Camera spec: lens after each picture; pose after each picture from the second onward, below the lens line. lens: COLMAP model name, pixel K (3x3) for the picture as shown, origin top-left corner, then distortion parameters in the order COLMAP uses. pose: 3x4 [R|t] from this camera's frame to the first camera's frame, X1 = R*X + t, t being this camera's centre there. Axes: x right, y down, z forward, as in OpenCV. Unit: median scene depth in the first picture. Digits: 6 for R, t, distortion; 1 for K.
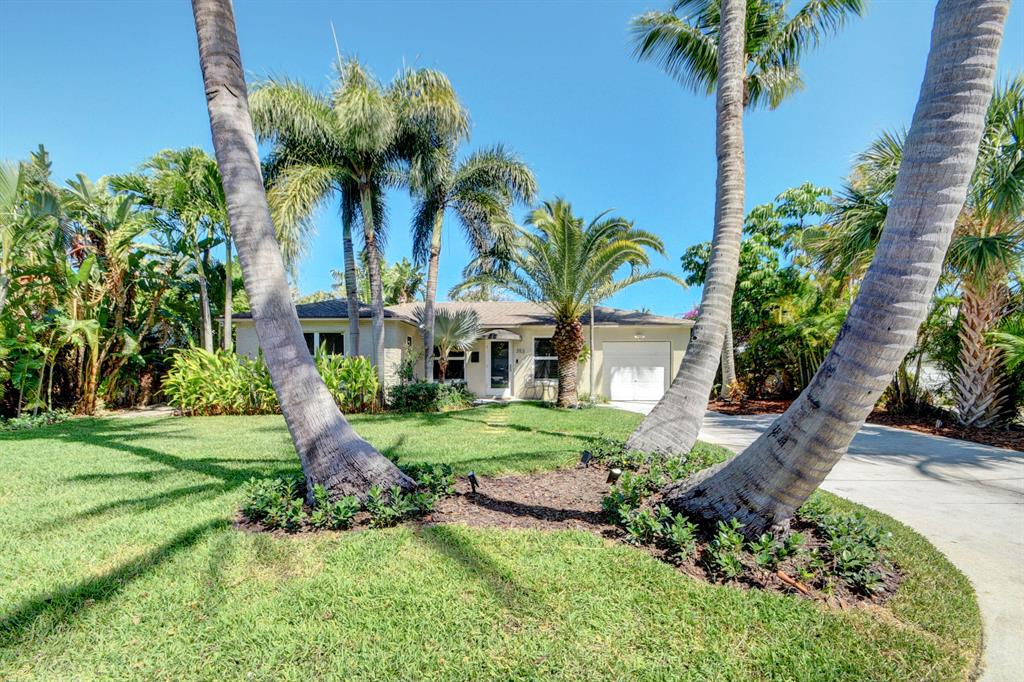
lens RADIAL K [[461.2, 0, 512.1], [0, 461.2, 366.3], [0, 0, 1]] dist [-0.000536, -0.000248]
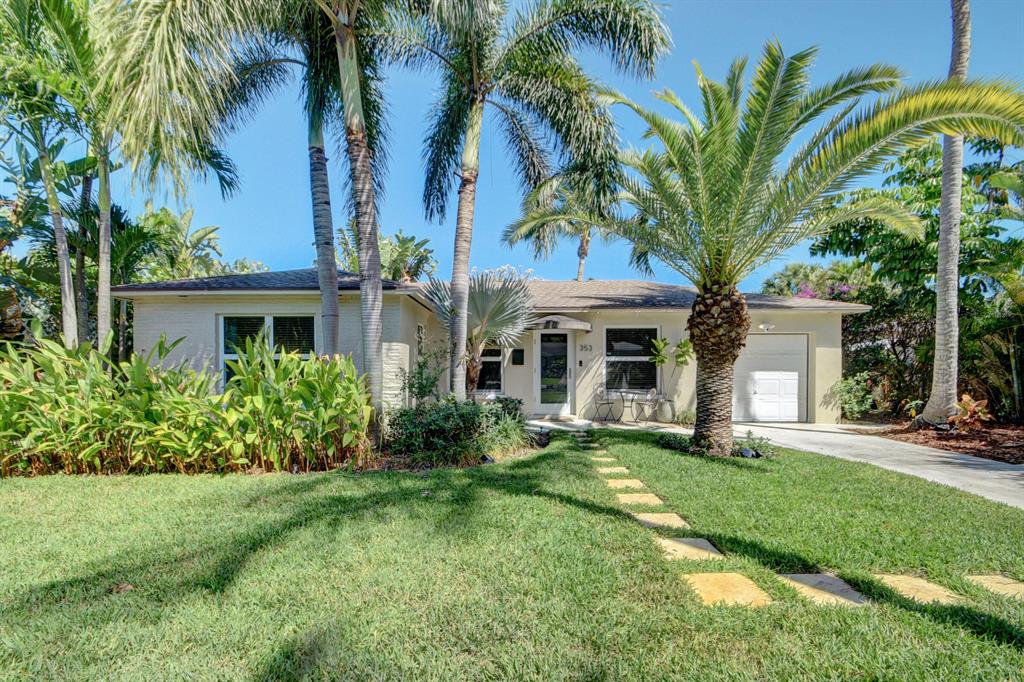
lens RADIAL K [[461.2, 0, 512.1], [0, 461.2, 366.3], [0, 0, 1]] dist [-0.000536, -0.000248]
pose [[0.999946, 0.000991, 0.010334, -0.109385], [-0.001007, 0.999998, 0.001600, -0.008652], [-0.010332, -0.001610, 0.999945, 0.384353]]
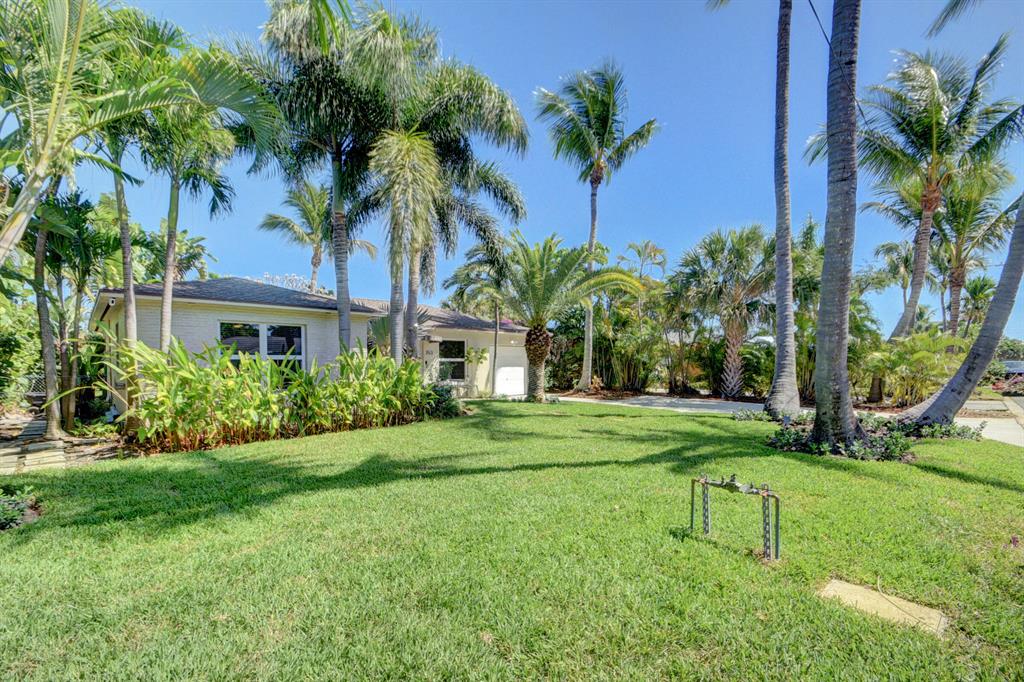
lens RADIAL K [[461.2, 0, 512.1], [0, 461.2, 366.3], [0, 0, 1]] dist [-0.000536, -0.000248]
pose [[0.674200, -0.005424, 0.738529, -0.703527], [-0.001274, 0.999963, 0.008507, -0.013758], [-0.738548, -0.006677, 0.674168, 0.206104]]
